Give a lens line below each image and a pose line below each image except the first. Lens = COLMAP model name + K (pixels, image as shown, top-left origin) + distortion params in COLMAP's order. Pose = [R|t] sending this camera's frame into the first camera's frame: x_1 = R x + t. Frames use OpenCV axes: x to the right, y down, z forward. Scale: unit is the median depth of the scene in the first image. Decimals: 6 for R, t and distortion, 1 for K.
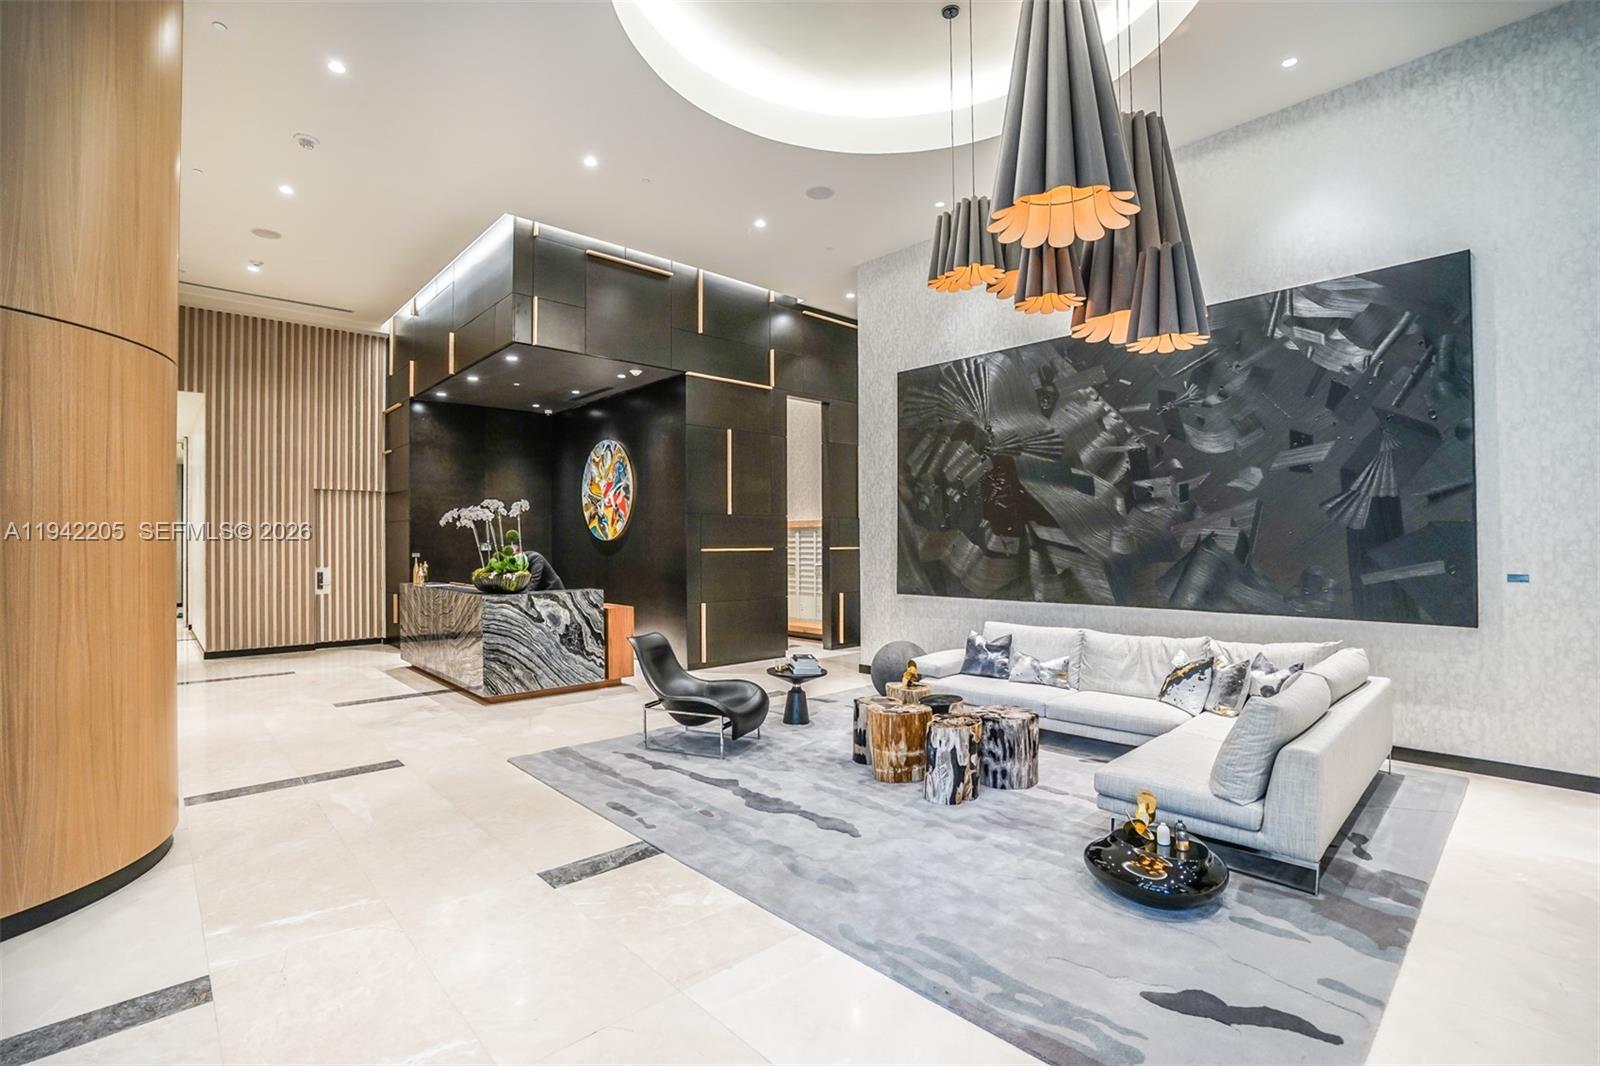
lens RADIAL K [[717.2, 0, 808.9], [0, 717.2, 535.4], [0, 0, 1]] dist [-0.029427, 0.000878]
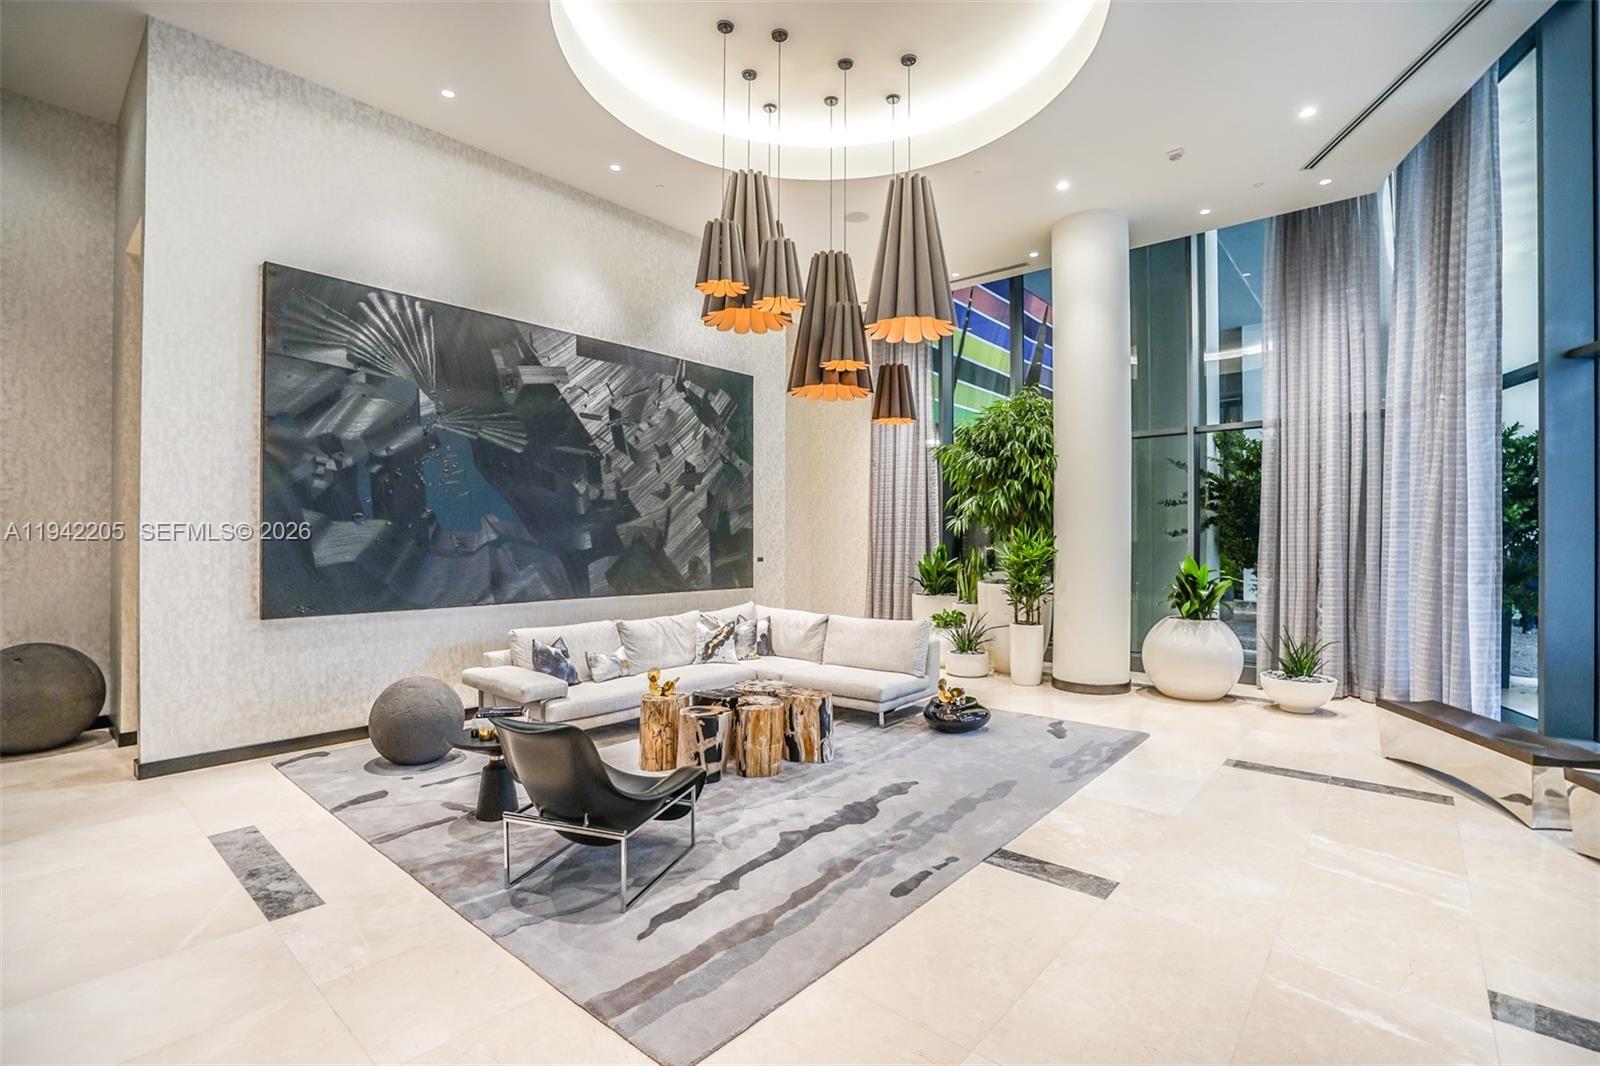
lens RADIAL K [[717.2, 0, 862.6], [0, 717.2, 550.0], [0, 0, 1]] dist [-0.029427, 0.000878]
pose [[-0.153999, 0.002111, 0.988069, -0.910797], [-0.011999, 0.999920, -0.004007, 0.045983], [-0.987998, -0.012473, -0.153961, 1.092146]]
